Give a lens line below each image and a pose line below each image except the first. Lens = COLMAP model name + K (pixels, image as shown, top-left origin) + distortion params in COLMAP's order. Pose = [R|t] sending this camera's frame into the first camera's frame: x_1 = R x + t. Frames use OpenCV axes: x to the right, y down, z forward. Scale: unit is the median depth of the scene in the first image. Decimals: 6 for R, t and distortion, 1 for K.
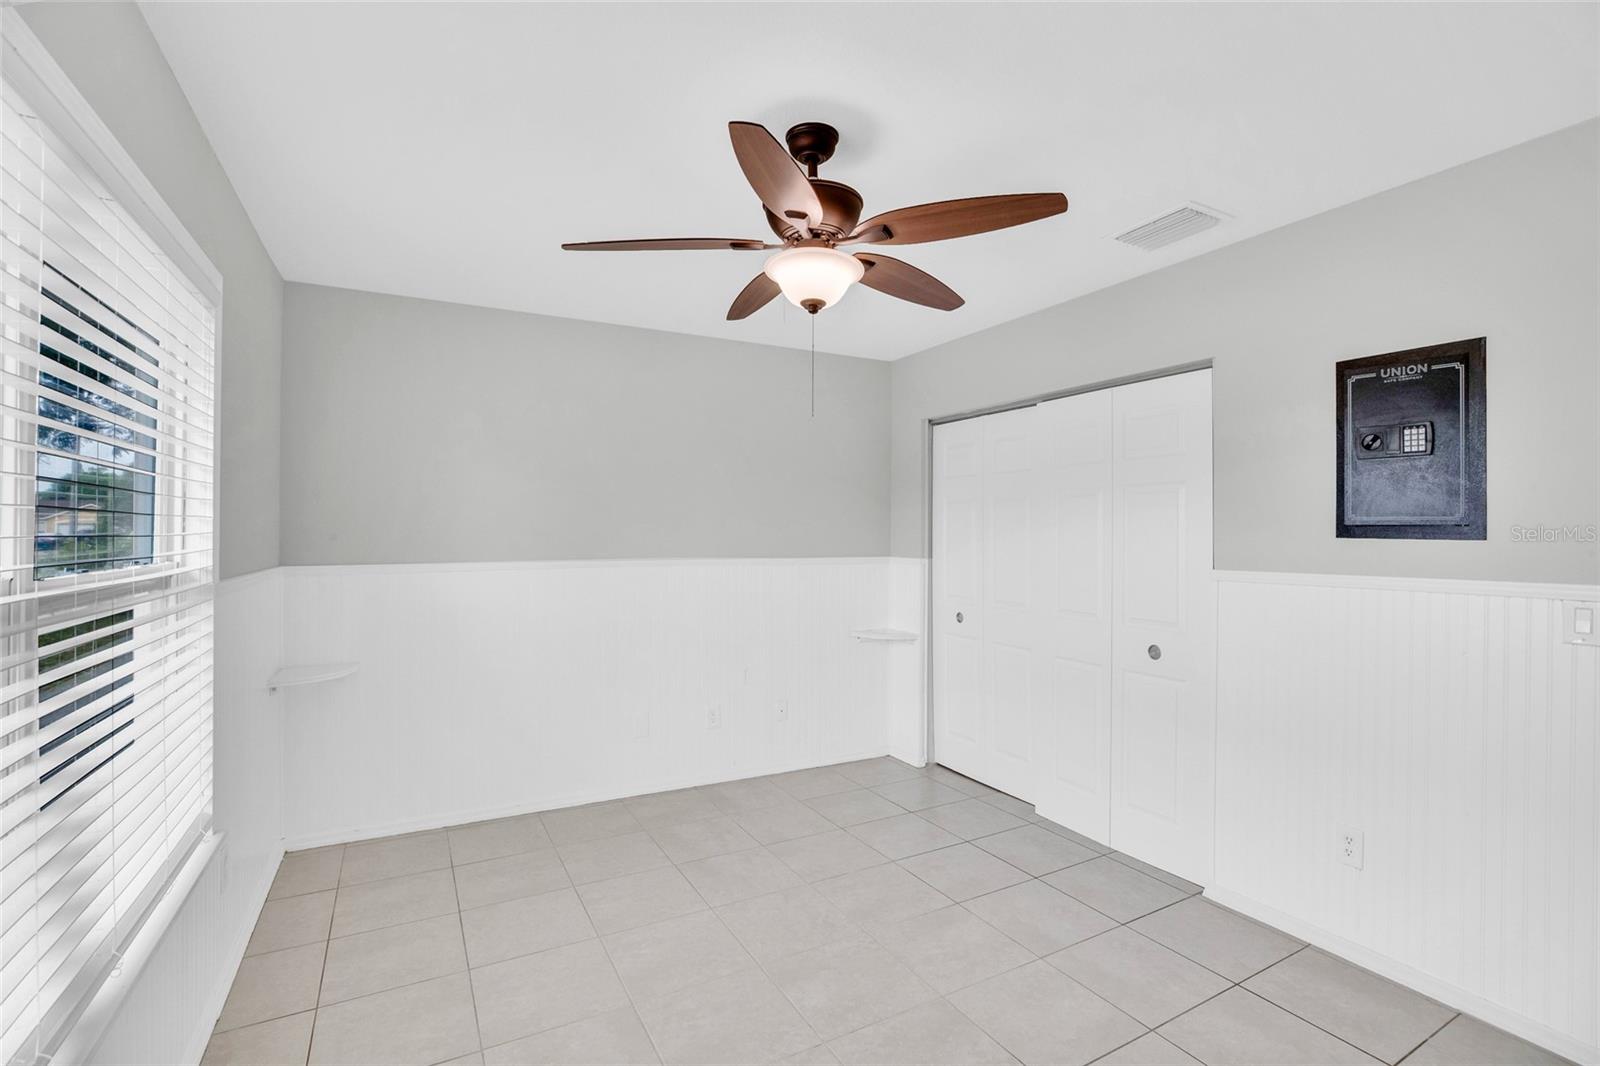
lens RADIAL K [[734.5, 0, 807.5], [0, 734.5, 522.0], [0, 0, 1]] dist [-0.044852, 0.012220]
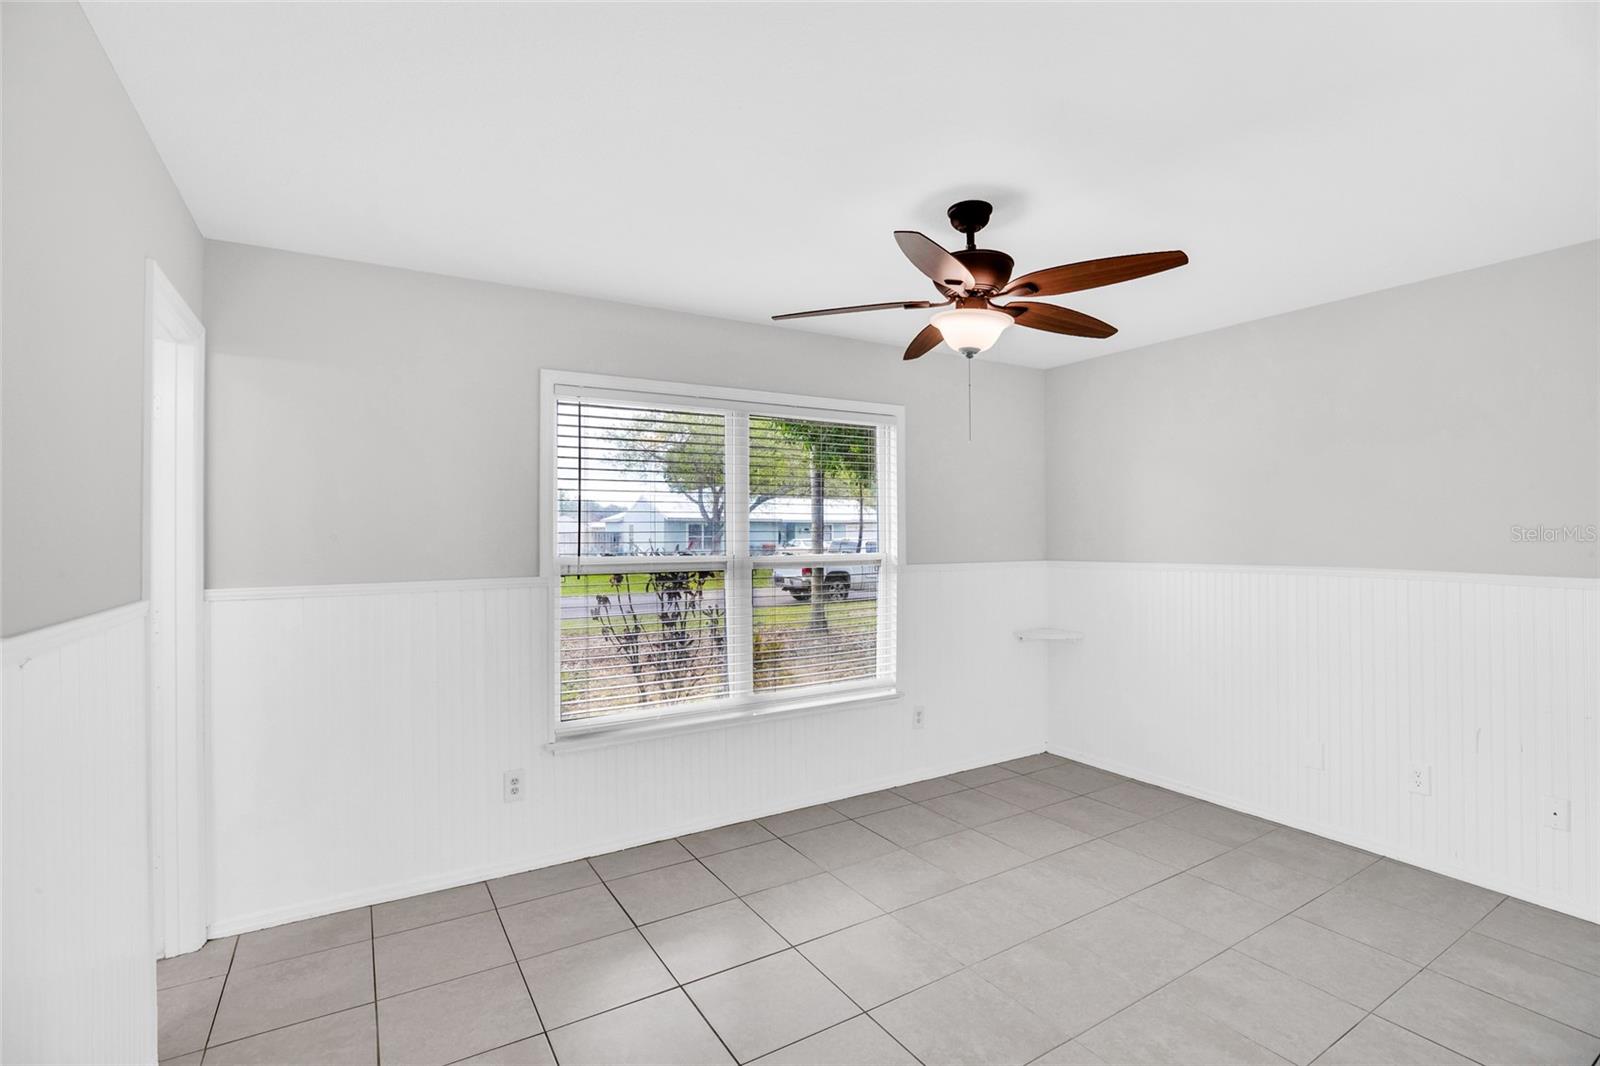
lens RADIAL K [[734.5, 0, 800.7], [0, 734.5, 534.6], [0, 0, 1]] dist [-0.044852, 0.012220]
pose [[0.041774, -0.000559, -0.999127, 0.703534], [0.017739, 0.999843, 0.000182, -0.001305], [0.998970, -0.017731, 0.041777, 0.394699]]
